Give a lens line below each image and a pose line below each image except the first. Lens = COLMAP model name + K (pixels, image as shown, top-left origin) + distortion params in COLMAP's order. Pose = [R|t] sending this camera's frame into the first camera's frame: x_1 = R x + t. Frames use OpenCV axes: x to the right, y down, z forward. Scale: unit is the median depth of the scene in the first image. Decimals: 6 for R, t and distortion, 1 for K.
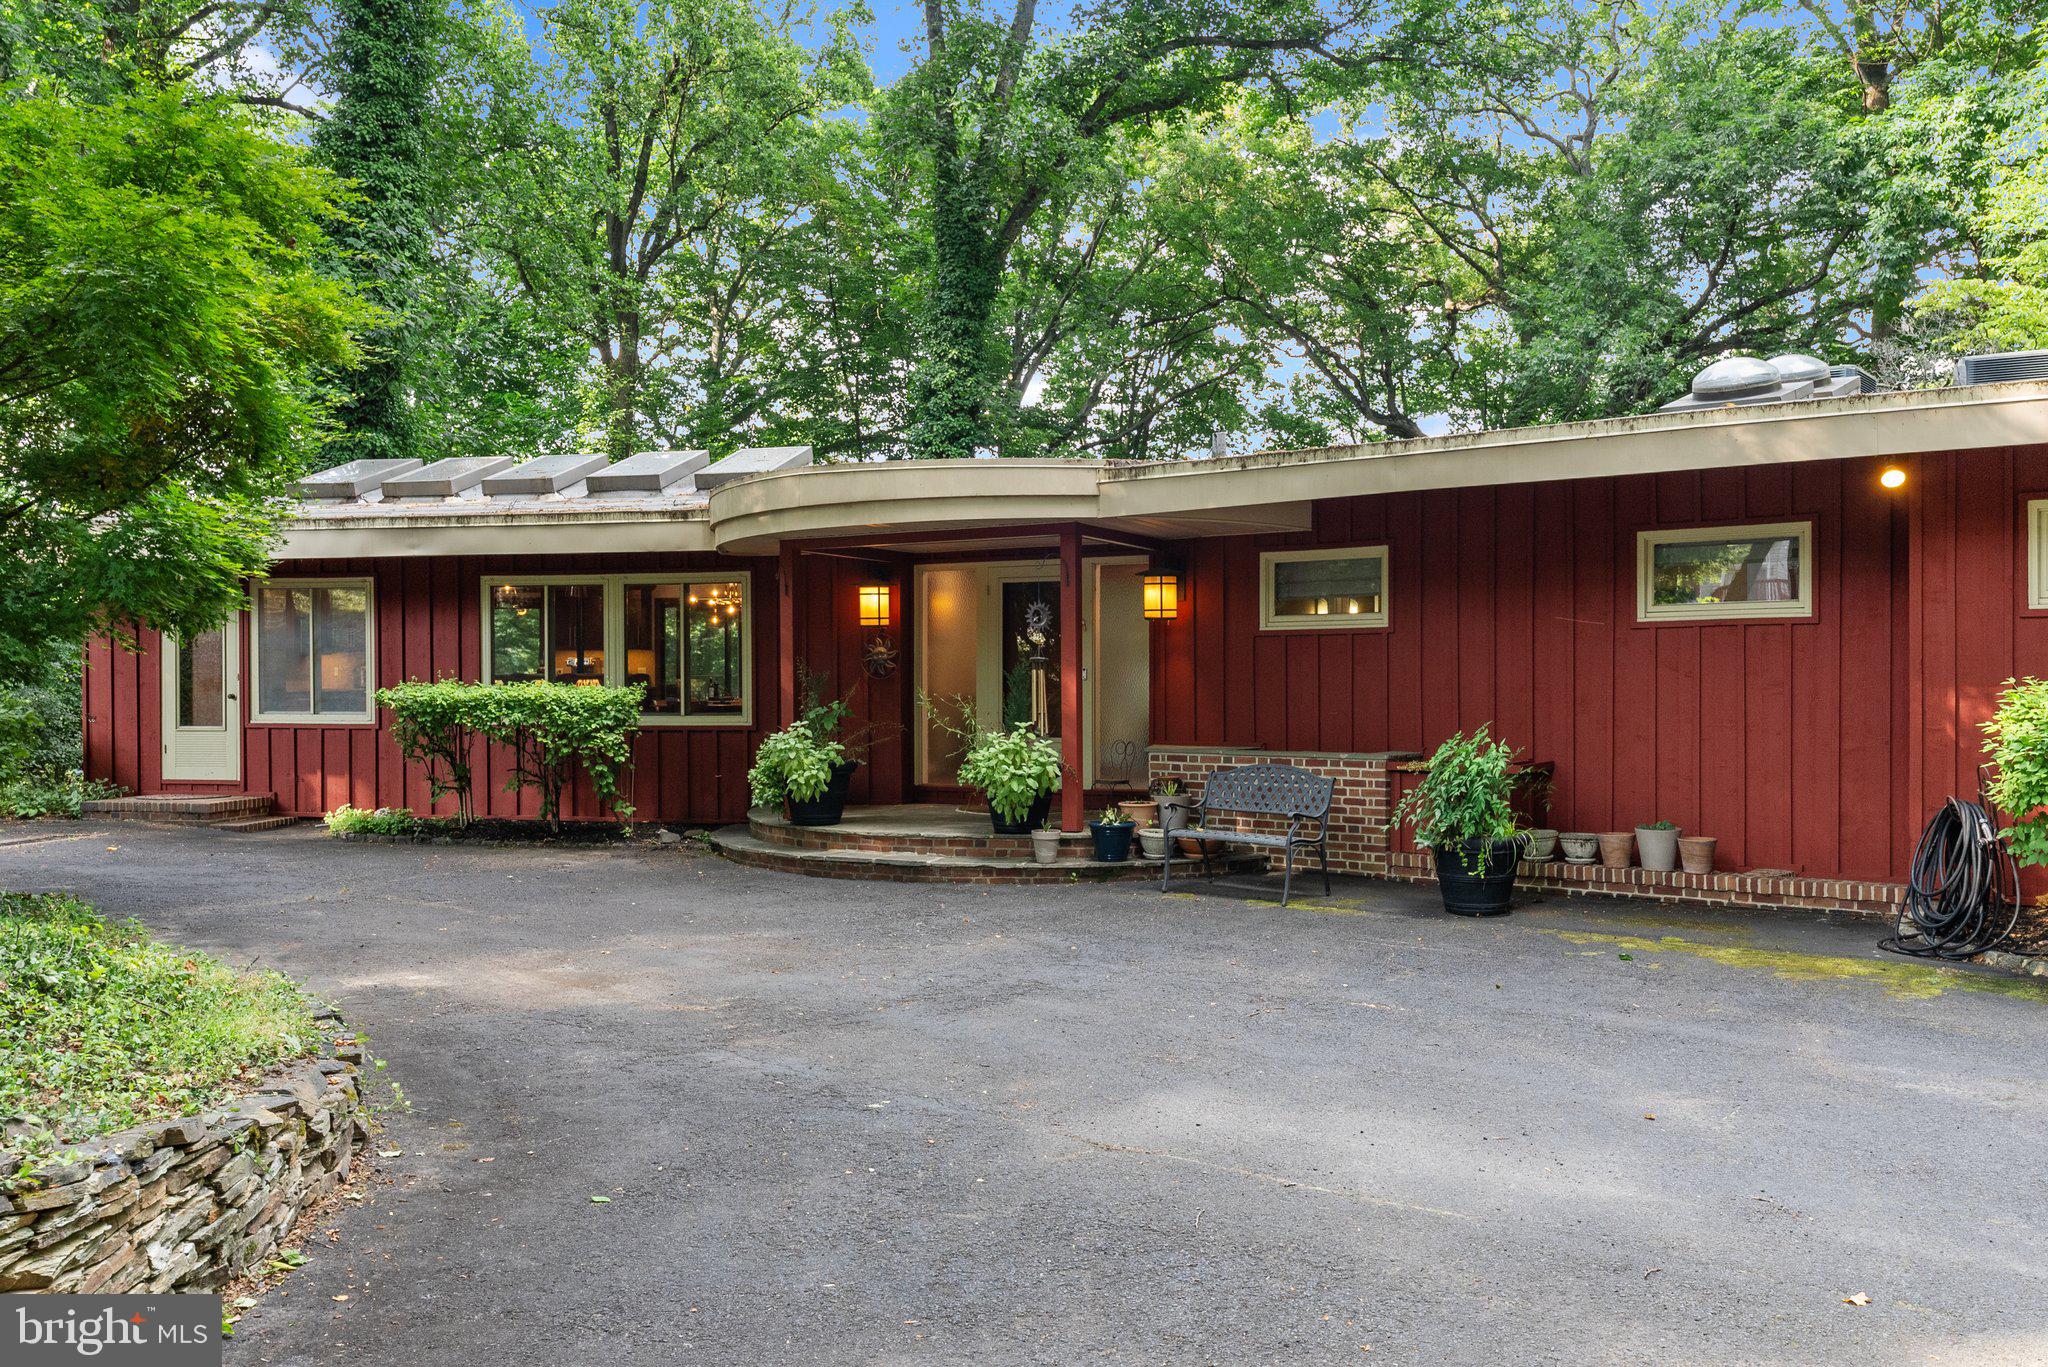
lens RADIAL K [[1766.3, 0, 1024.0], [0, 1766.3, 683.5], [0, 0, 1]] dist [0.008360, 0.000135]
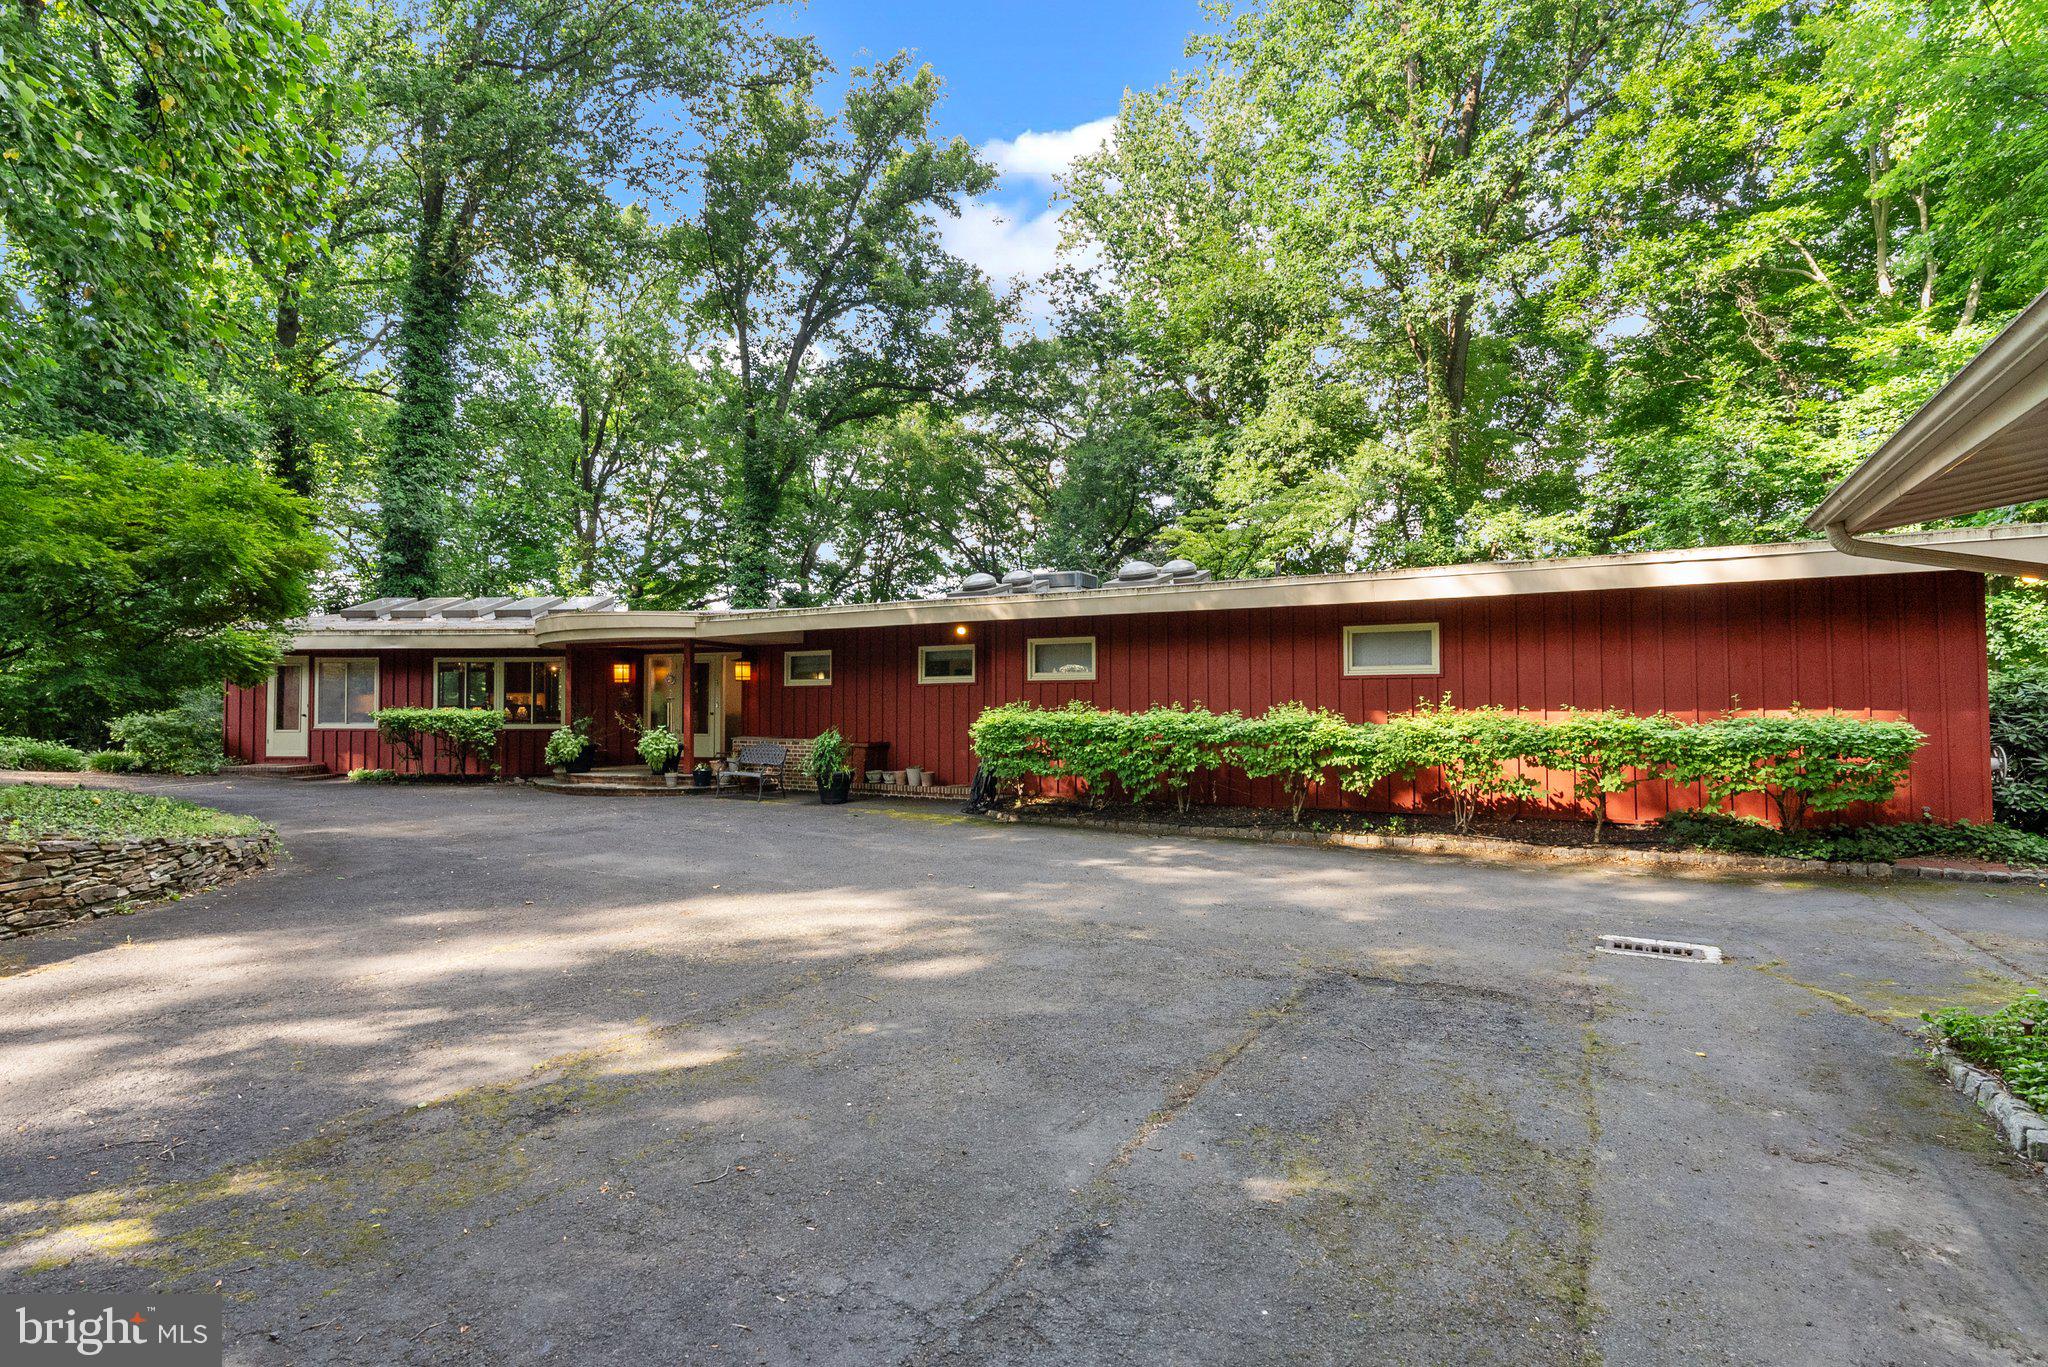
lens RADIAL K [[1003.4, 0, 1026.8], [0, 1003.4, 674.2], [0, 0, 1]] dist [0.001064, 0.000984]
pose [[0.988644, 0.006271, 0.150144, 0.217779], [-0.000920, 0.999363, -0.035682, 0.000638], [-0.150272, 0.035139, 0.988020, -0.292192]]
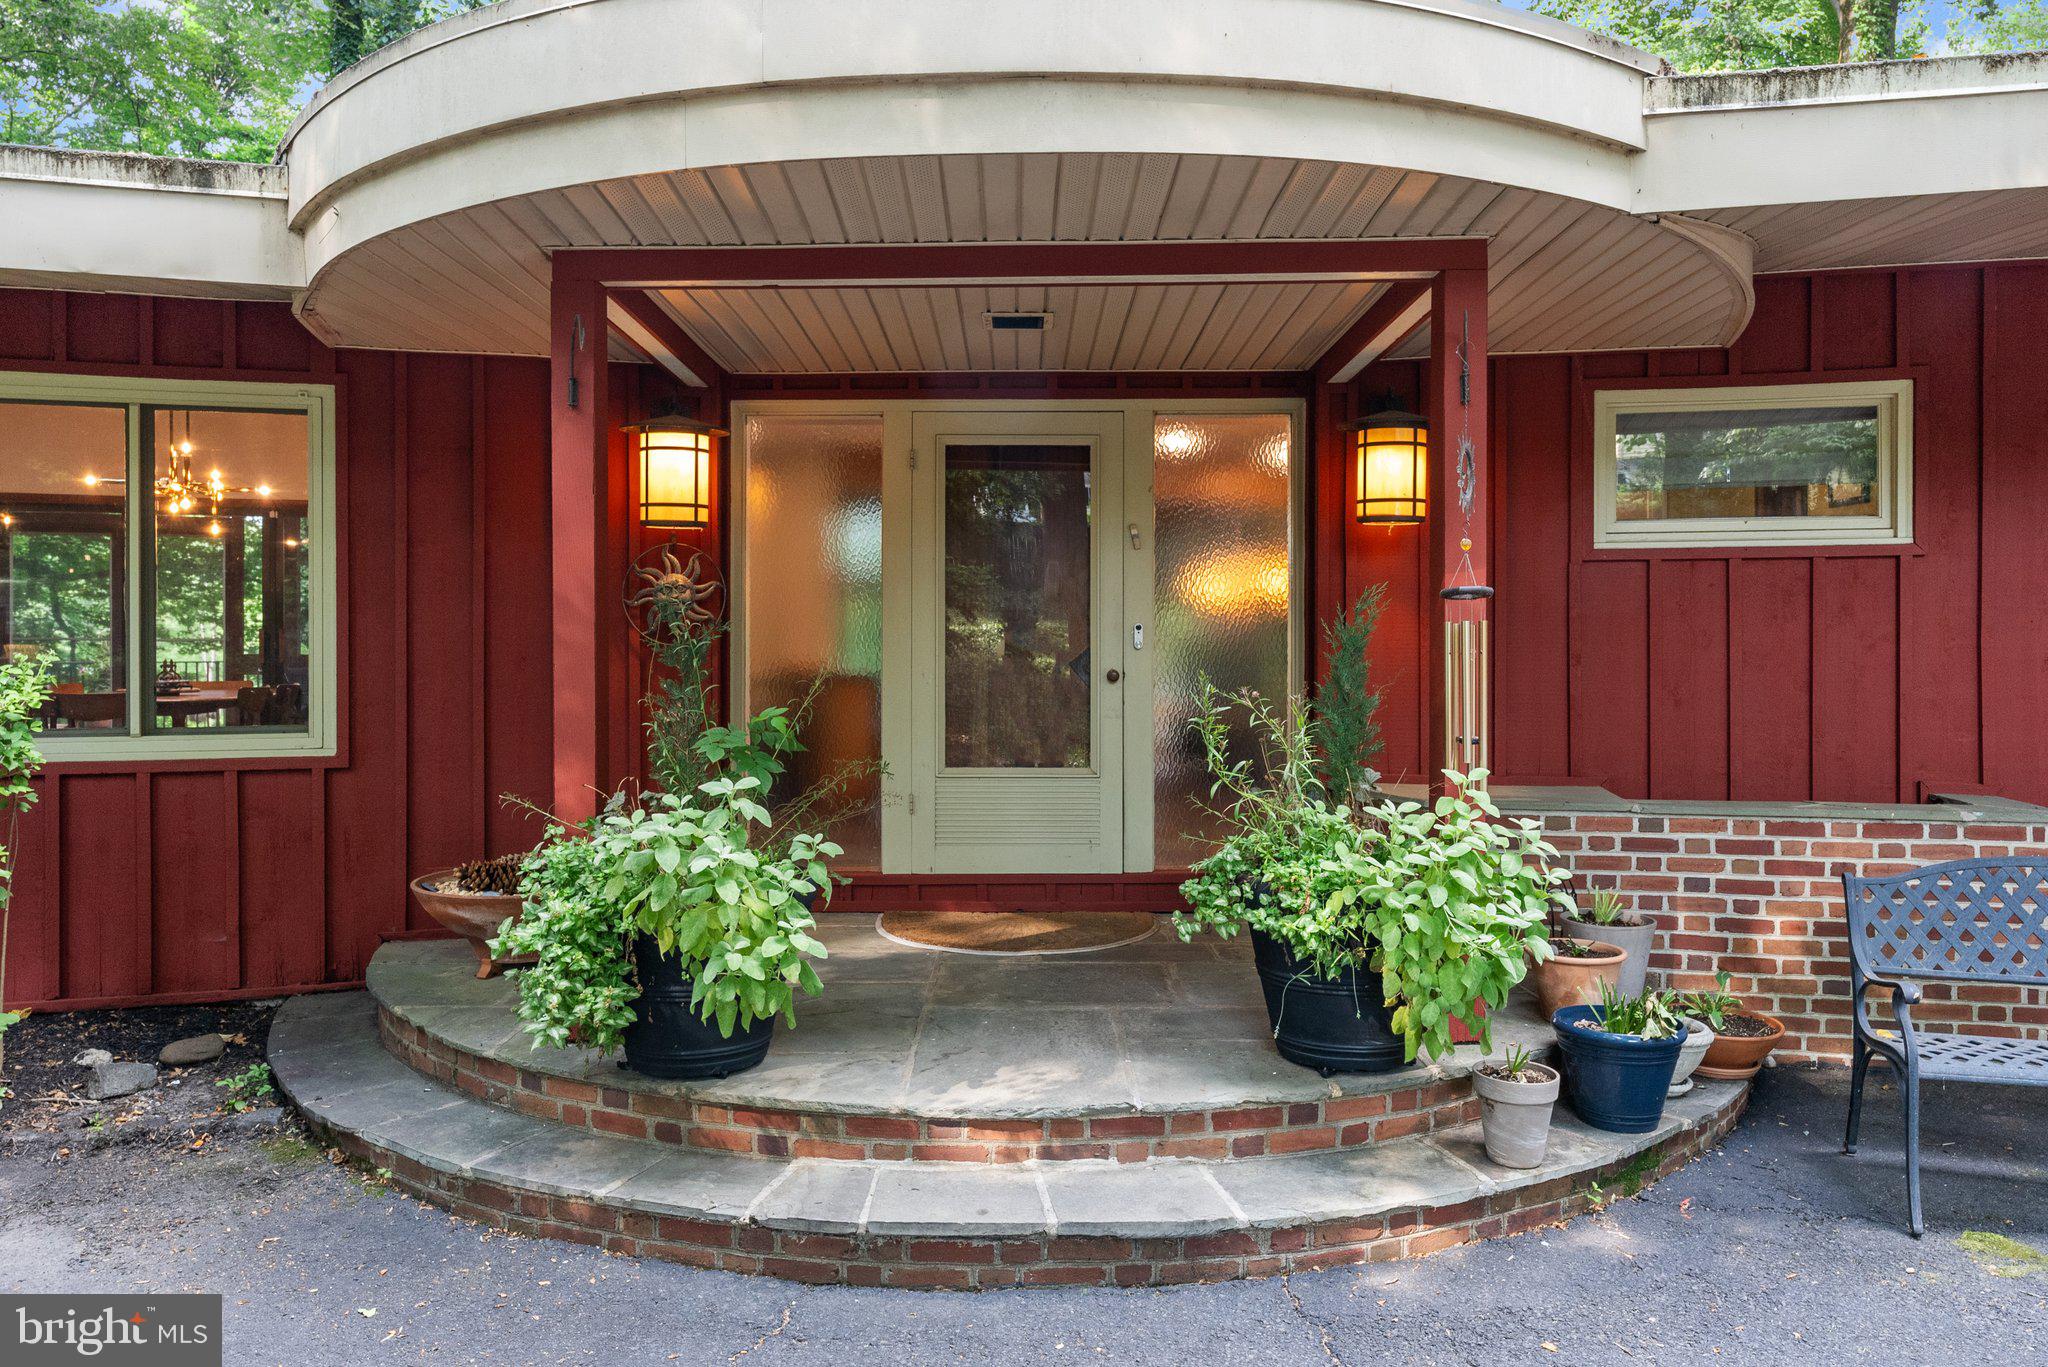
lens RADIAL K [[1411.7, 0, 1024.2], [0, 1411.7, 646.9], [0, 0, 1]] dist [0.001274, 0.001908]
pose [[0.886196, 0.002744, 0.463303, -0.168767], [-0.000604, 0.999988, -0.004766, -0.000554], [-0.463310, 0.003944, 0.886187, 0.645319]]
